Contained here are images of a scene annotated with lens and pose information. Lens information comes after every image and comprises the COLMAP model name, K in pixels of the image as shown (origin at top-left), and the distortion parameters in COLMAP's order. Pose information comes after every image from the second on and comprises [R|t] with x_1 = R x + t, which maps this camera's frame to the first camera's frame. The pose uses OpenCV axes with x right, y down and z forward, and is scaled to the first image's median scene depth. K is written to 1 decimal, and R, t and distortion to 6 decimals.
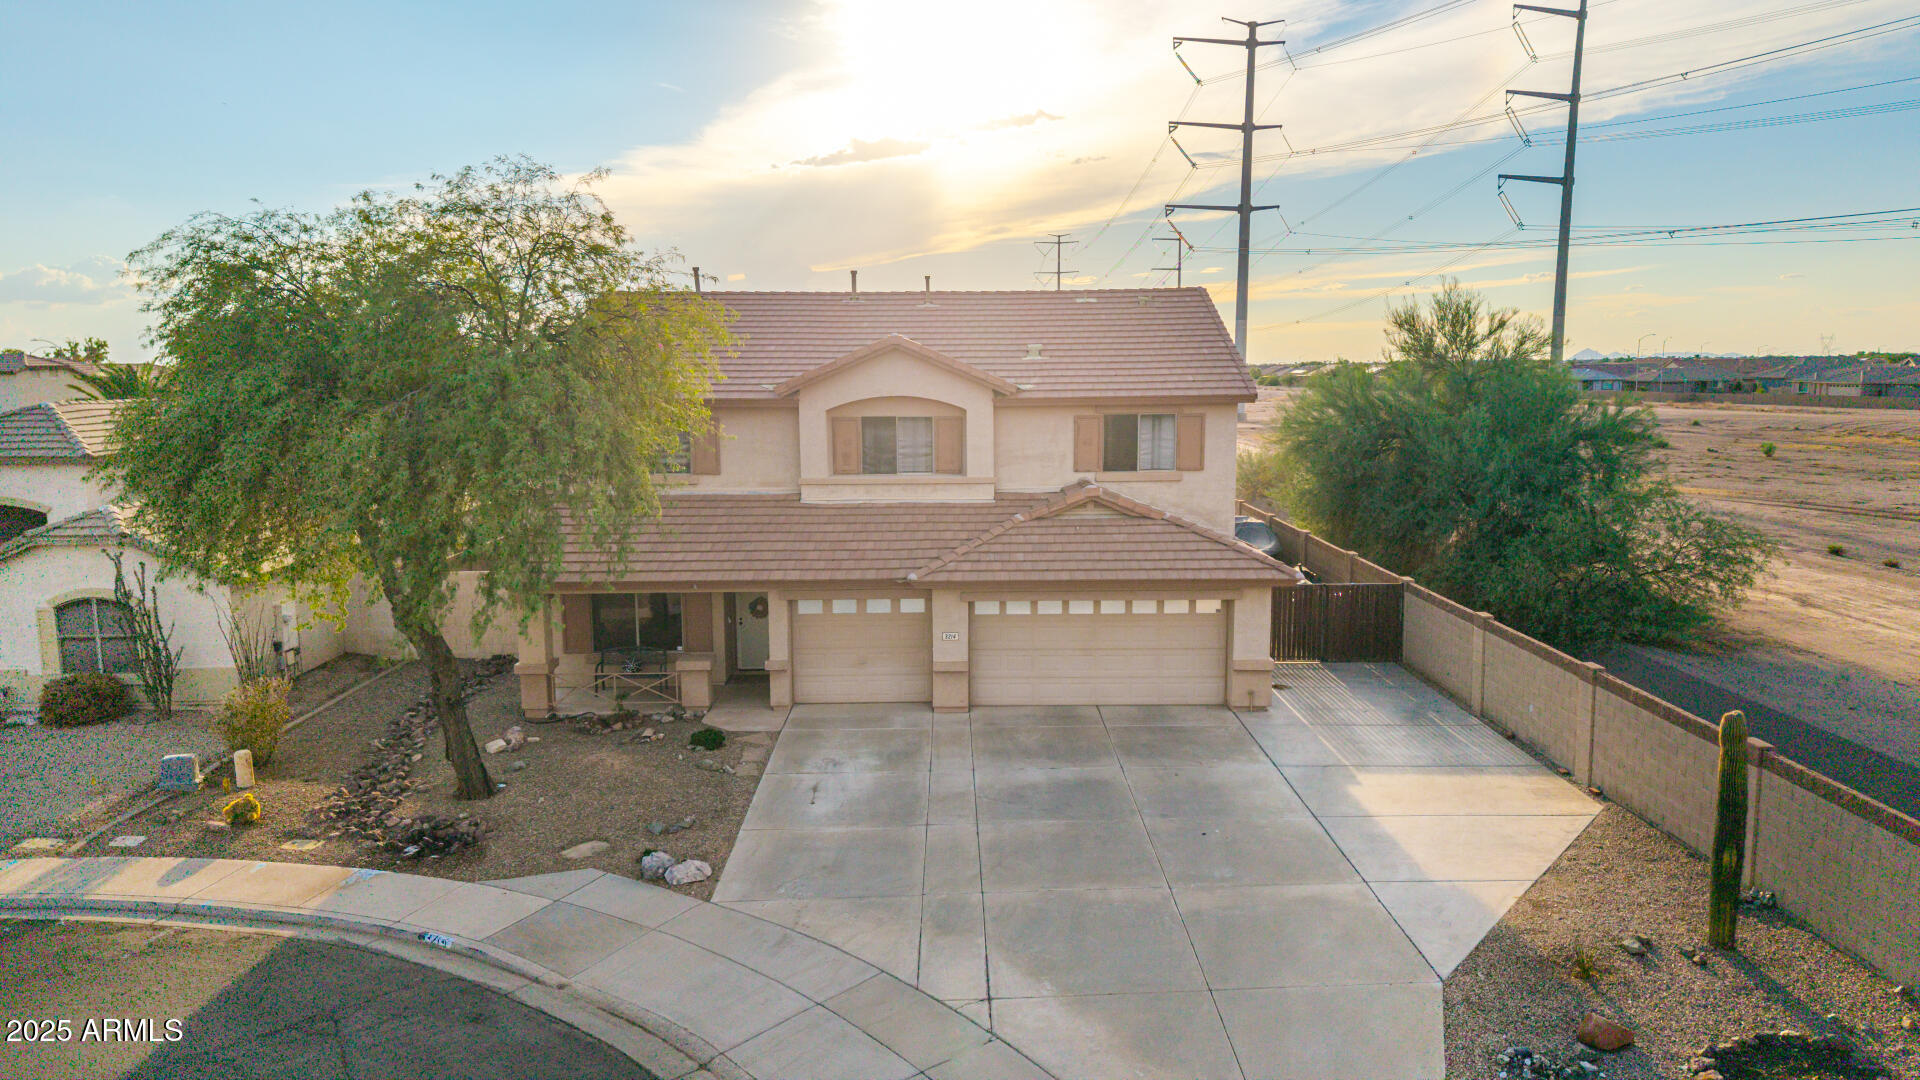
lens RADIAL K [[1269.9, 0, 960.0], [0, 1269.9, 540.0], [0, 0, 1]] dist [0.041465, -0.033968]
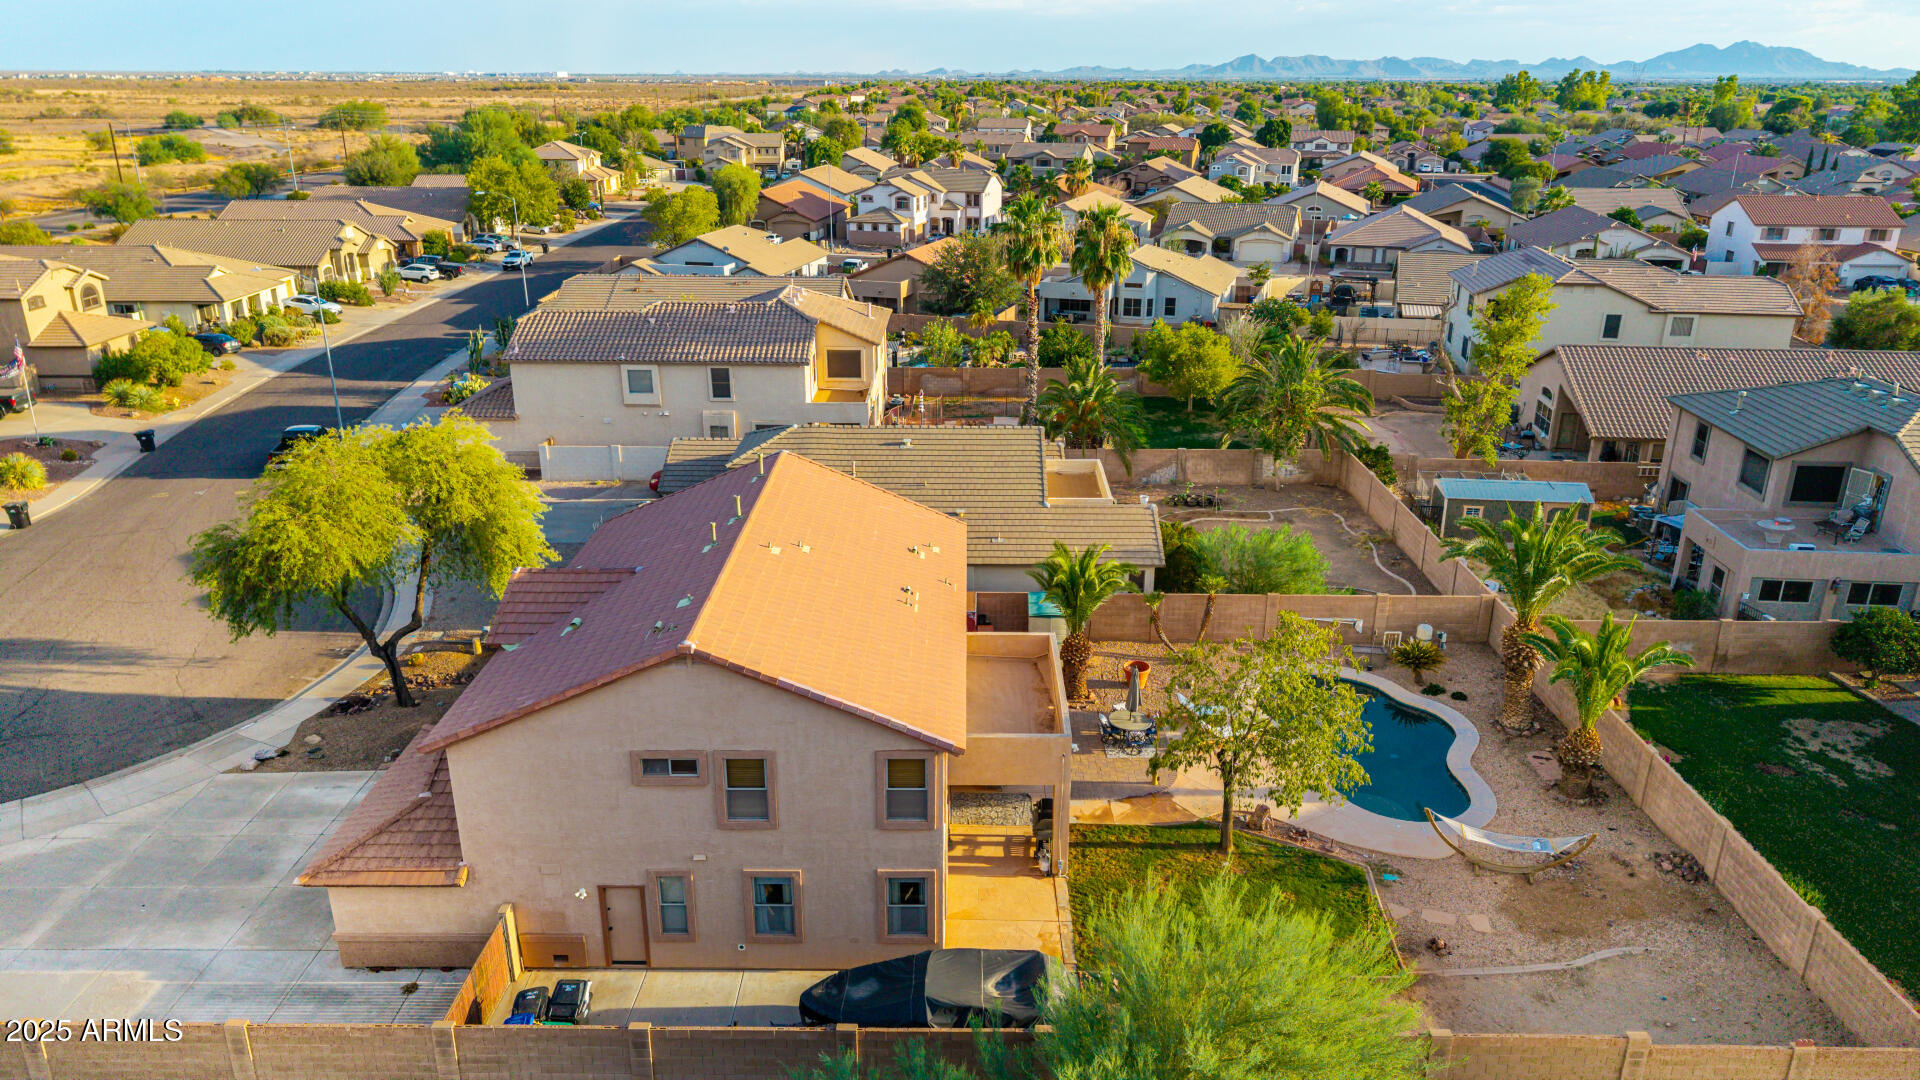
lens RADIAL K [[1259.4, 0, 960.0], [0, 1259.4, 540.0], [0, 0, 1]] dist [0.014242, -0.006514]
pose [[-0.016380, 0.347662, -0.937477, 1.487323], [-0.133413, 0.928459, 0.346649, -0.903934], [0.990925, 0.130750, 0.031174, 1.819439]]
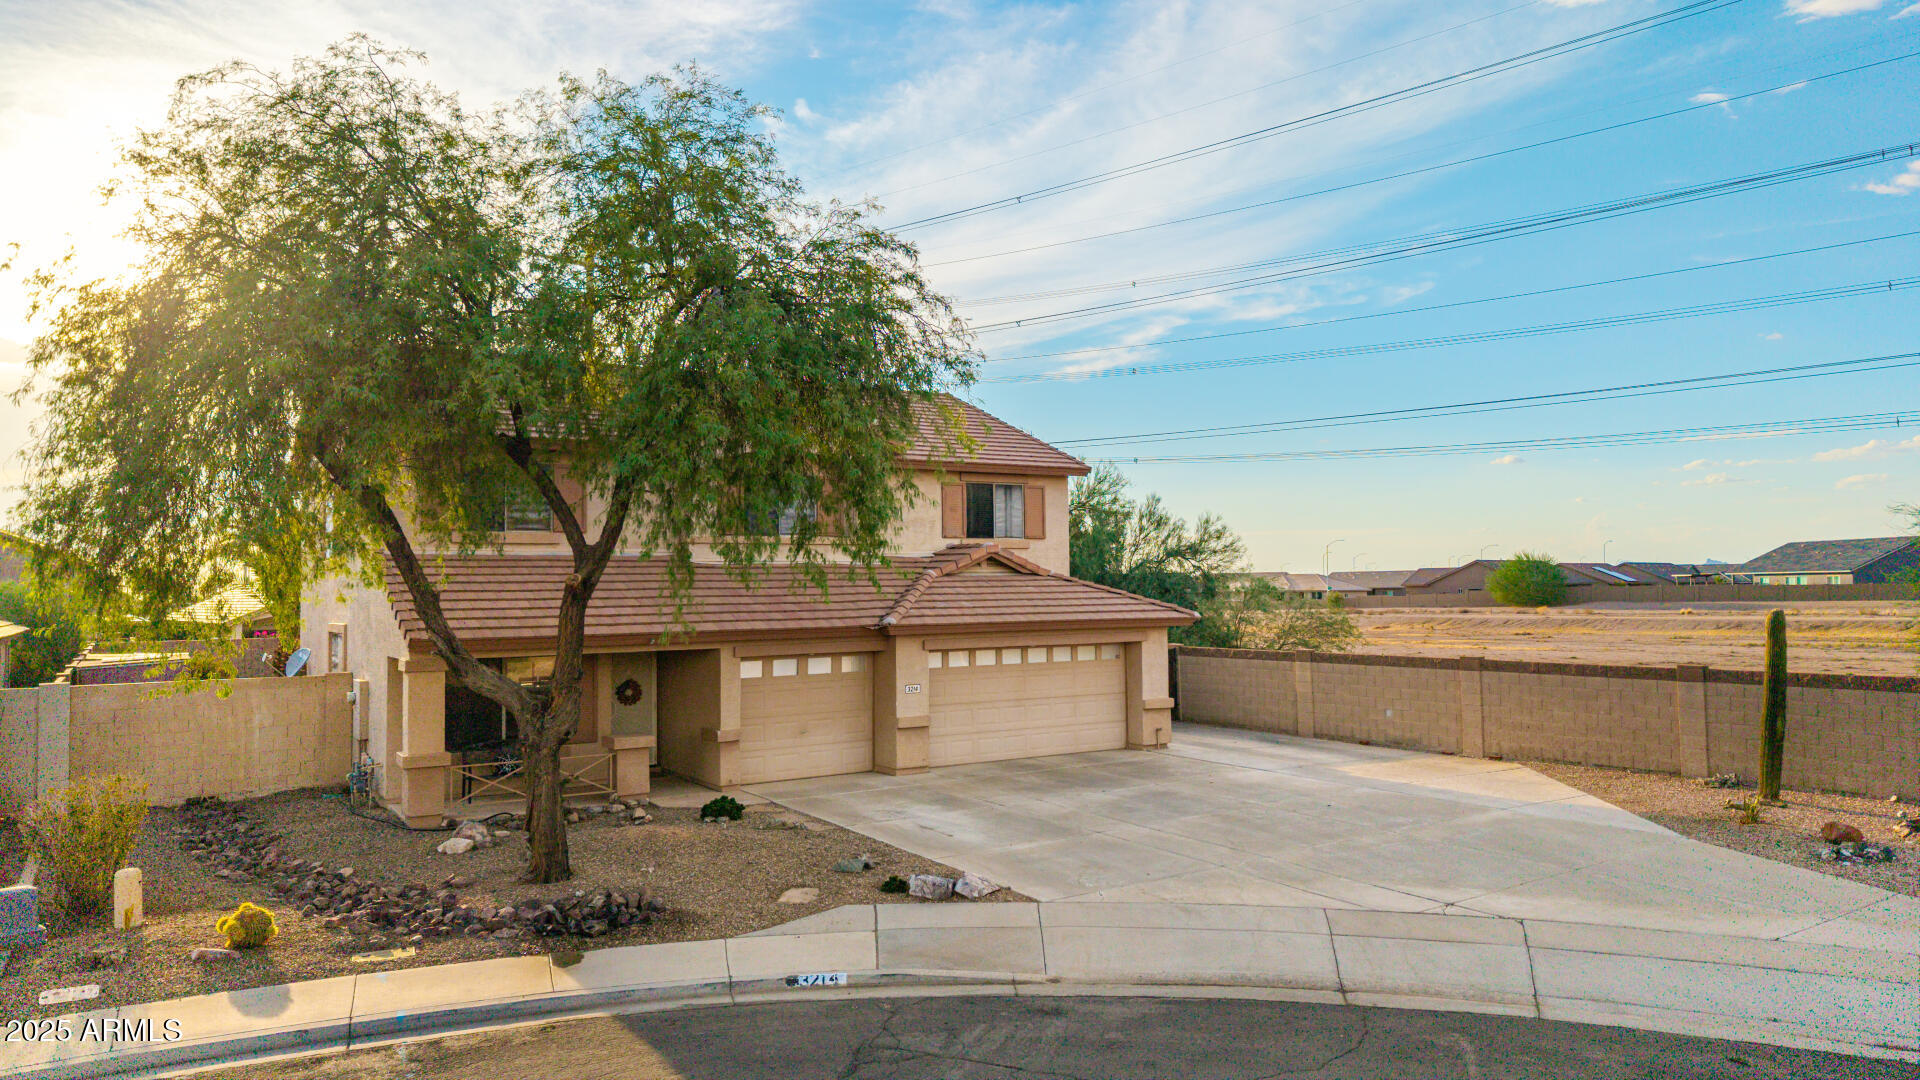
lens RADIAL K [[1259.4, 0, 960.0], [0, 1259.4, 540.0], [0, 0, 1]] dist [0.014242, -0.006514]
pose [[0.843879, 0.016952, 0.536265, -0.567268], [0.081289, 0.983923, -0.159020, 0.140681], [-0.530339, 0.177786, 0.828935, 0.228848]]
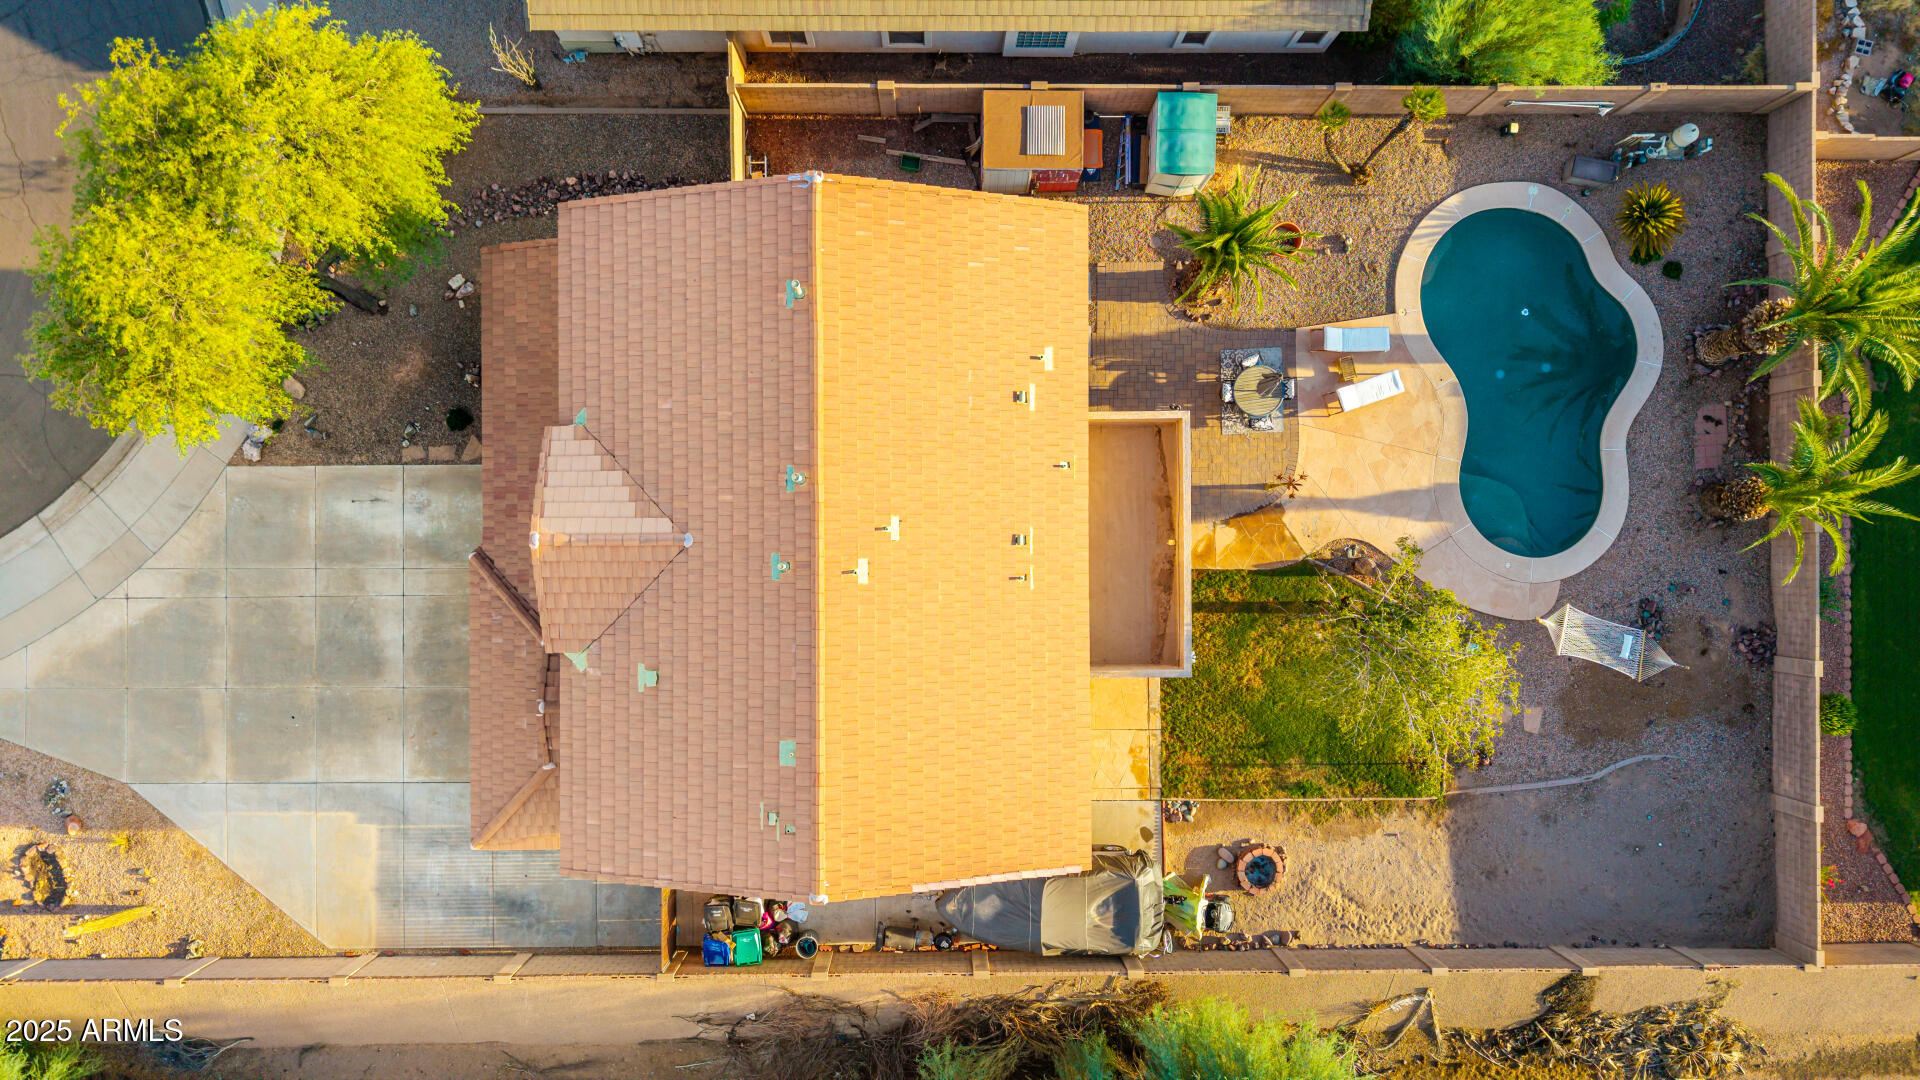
lens RADIAL K [[1297.0, 0, 960.0], [0, 1297.0, 540.0], [0, 0, 1]] dist [0.014765, -0.005306]
pose [[-0.001974, 0.999969, -0.007605, -0.050701], [-0.147250, 0.007231, 0.989073, -1.642348], [0.989097, 0.003072, 0.147231, 1.537843]]
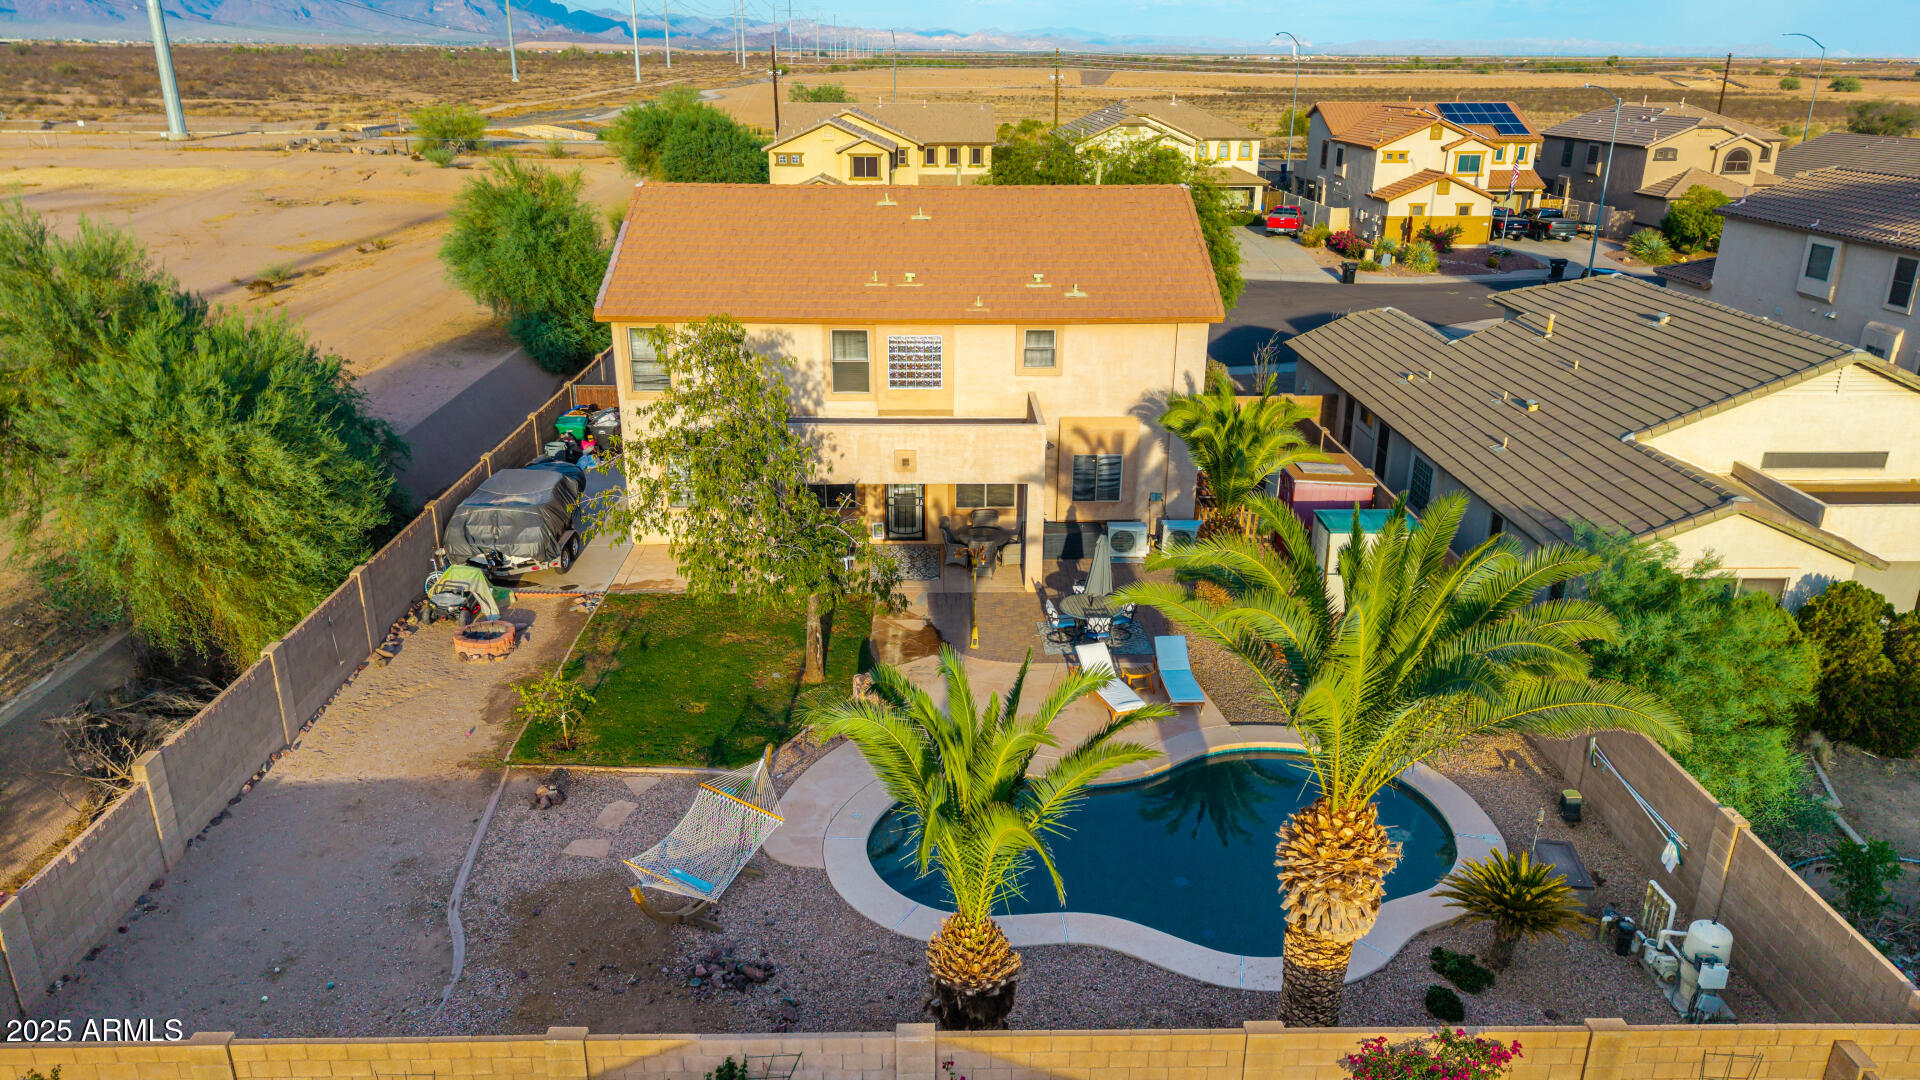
lens RADIAL K [[1288.5, 0, 960.0], [0, 1288.5, 540.0], [0, 0, 1]] dist [0.031656, -0.088578]
pose [[-0.999865, 0.006862, -0.014922, -0.085648], [-0.000925, 0.883574, 0.468290, -0.691266], [0.016398, 0.468241, -0.883449, 3.335356]]
